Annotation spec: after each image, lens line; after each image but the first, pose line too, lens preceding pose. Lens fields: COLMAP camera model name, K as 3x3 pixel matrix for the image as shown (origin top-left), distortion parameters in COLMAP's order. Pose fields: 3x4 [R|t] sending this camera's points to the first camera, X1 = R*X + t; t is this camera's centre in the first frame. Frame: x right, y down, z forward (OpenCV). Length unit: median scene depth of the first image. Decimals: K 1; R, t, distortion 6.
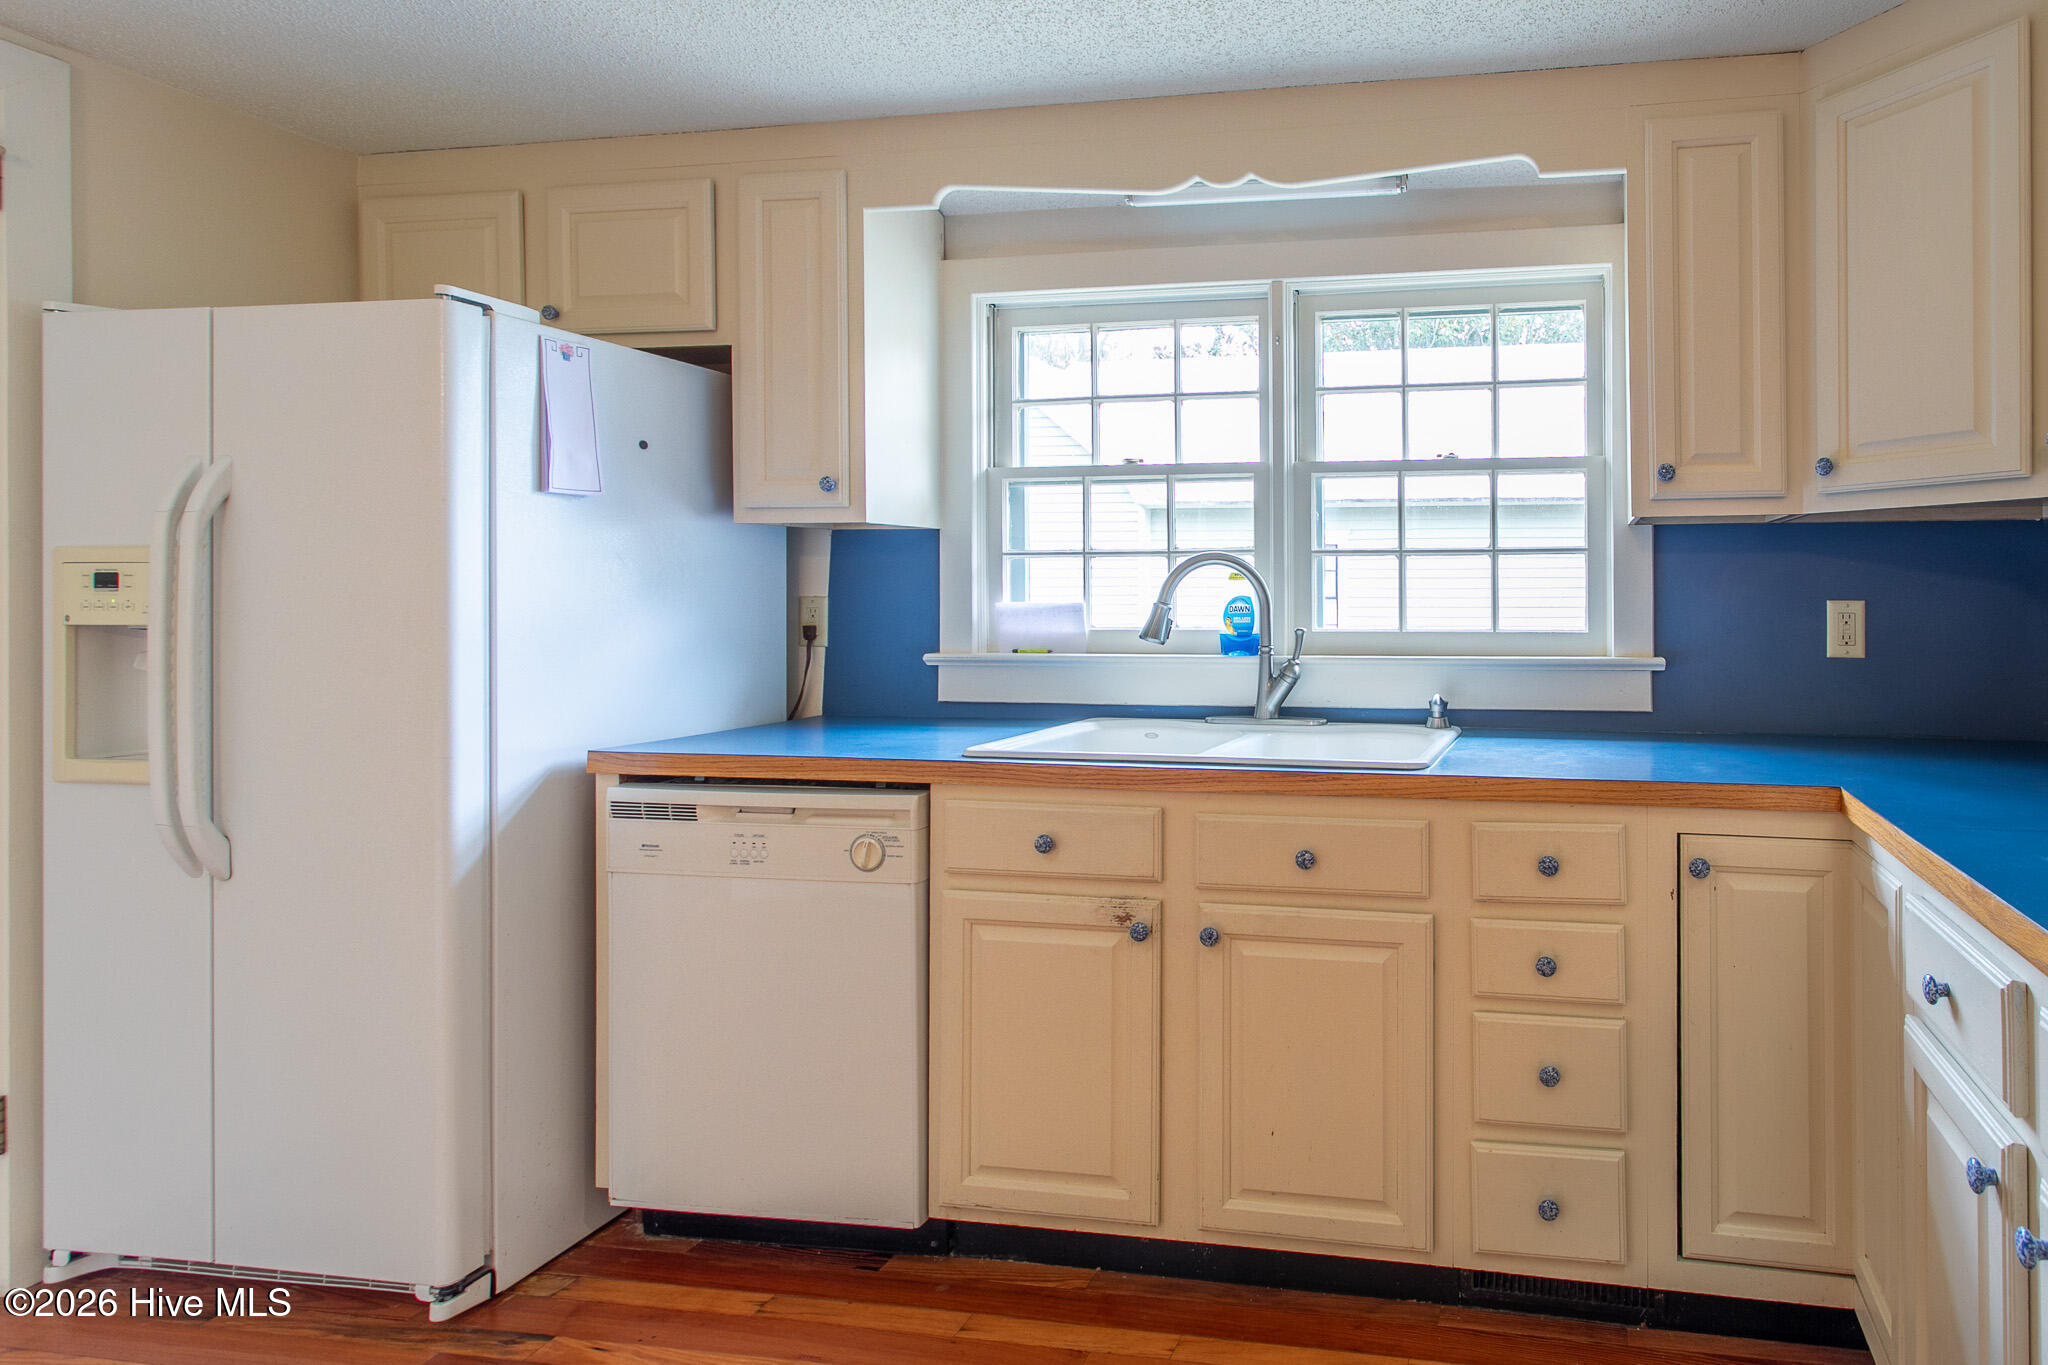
lens RADIAL K [[1000.7, 0, 1022.9], [0, 1000.7, 590.7], [0, 0, 1]] dist [0.004857, -0.000286]
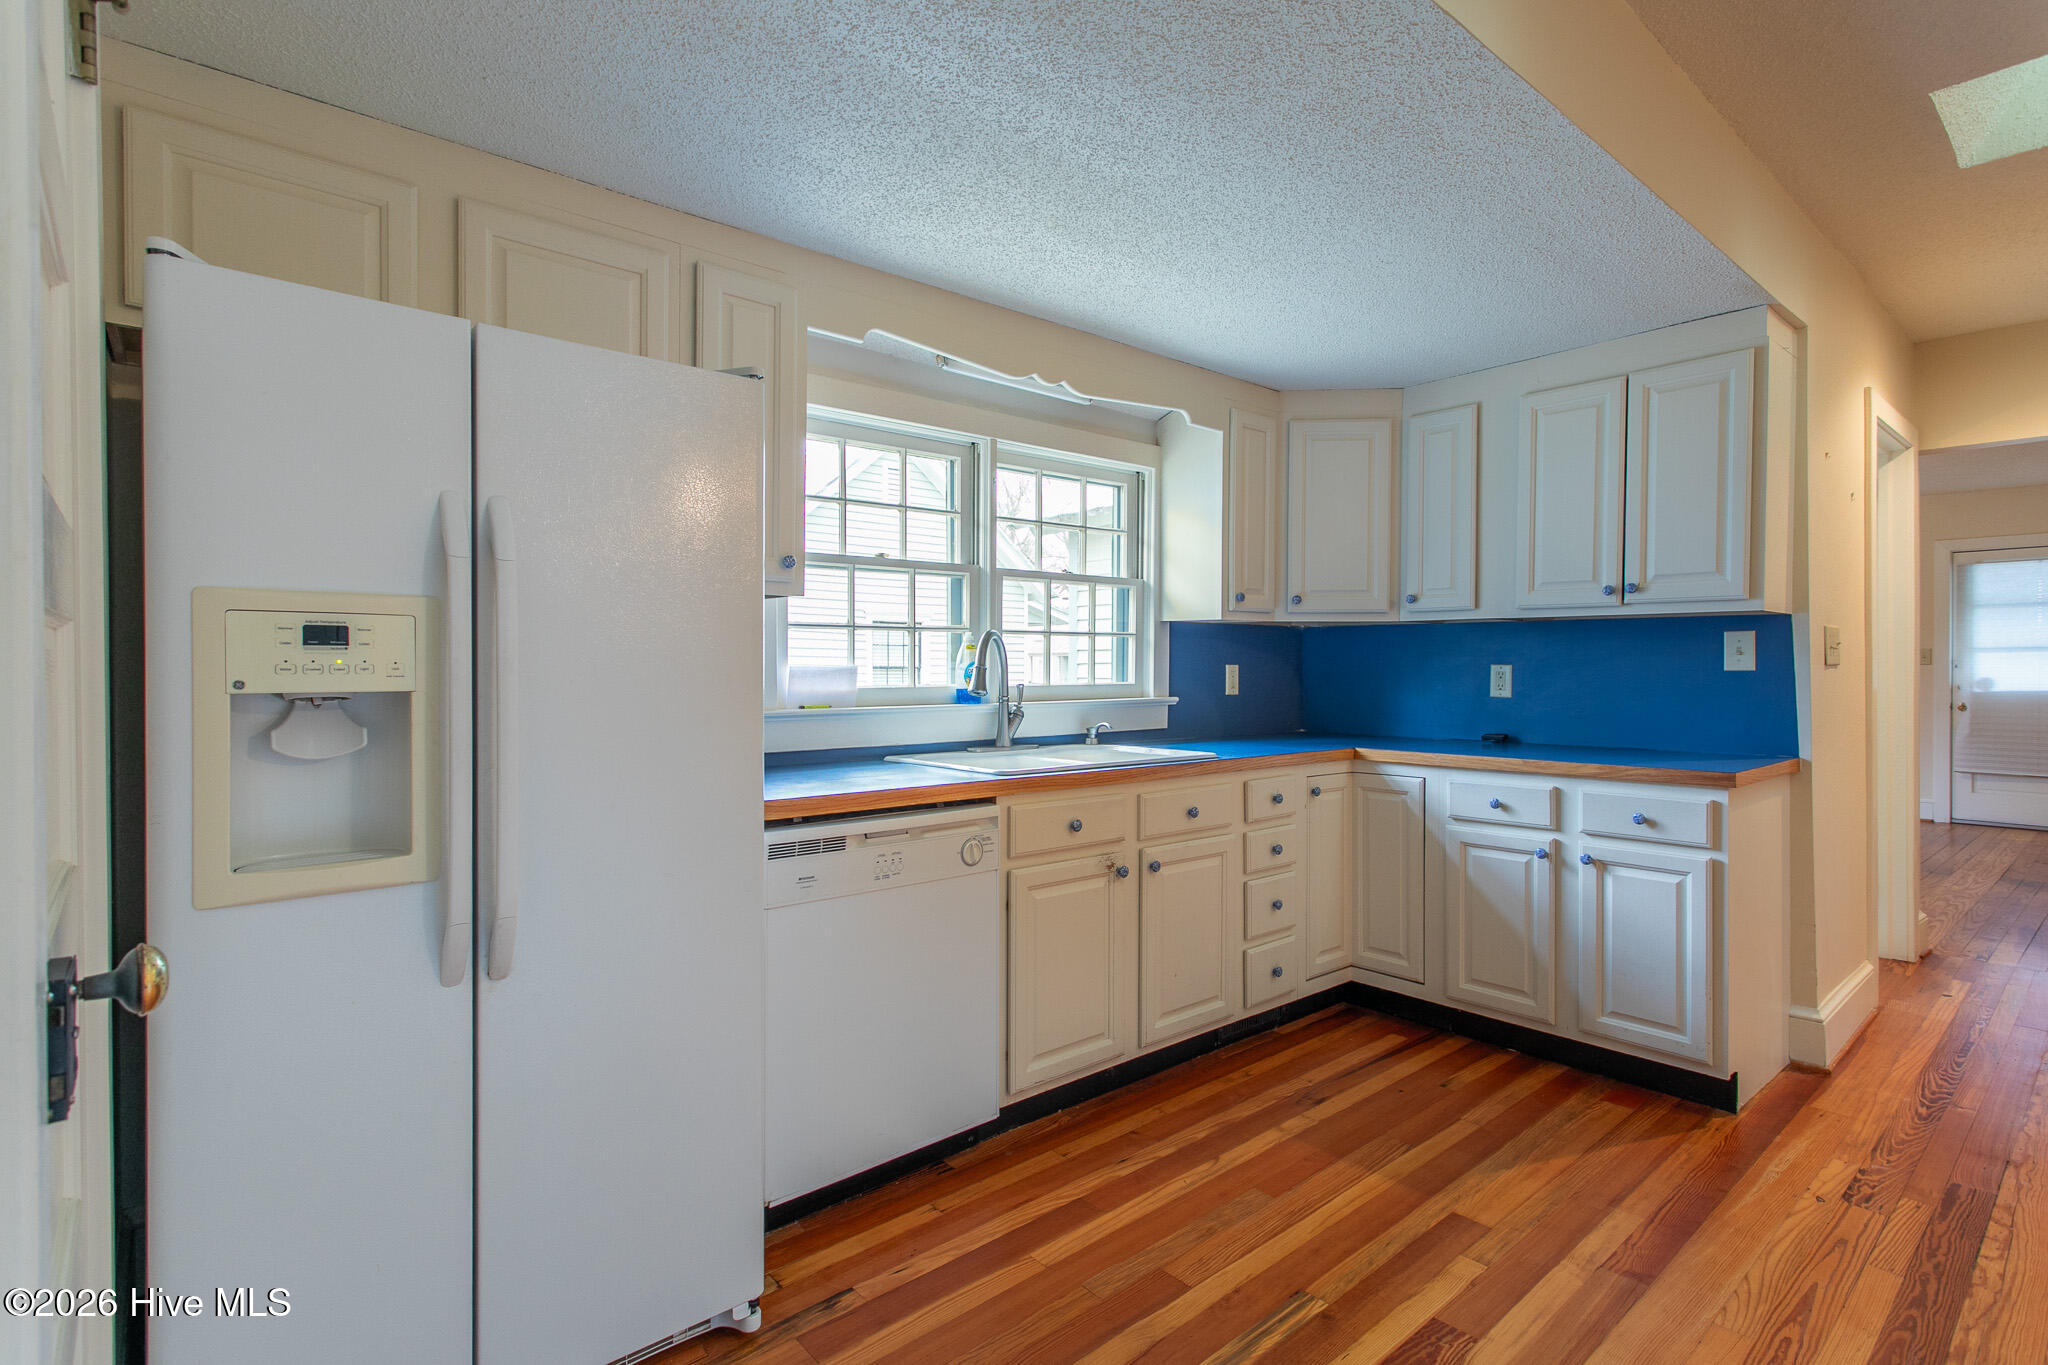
lens RADIAL K [[1000.7, 0, 966.3], [0, 1000.7, 669.5], [0, 0, 1]] dist [0.004857, -0.000286]
pose [[0.674014, -0.001997, 0.738716, -1.119450], [-0.008236, 0.999914, 0.010218, 0.003824], [-0.738673, -0.012971, 0.673939, 0.105036]]
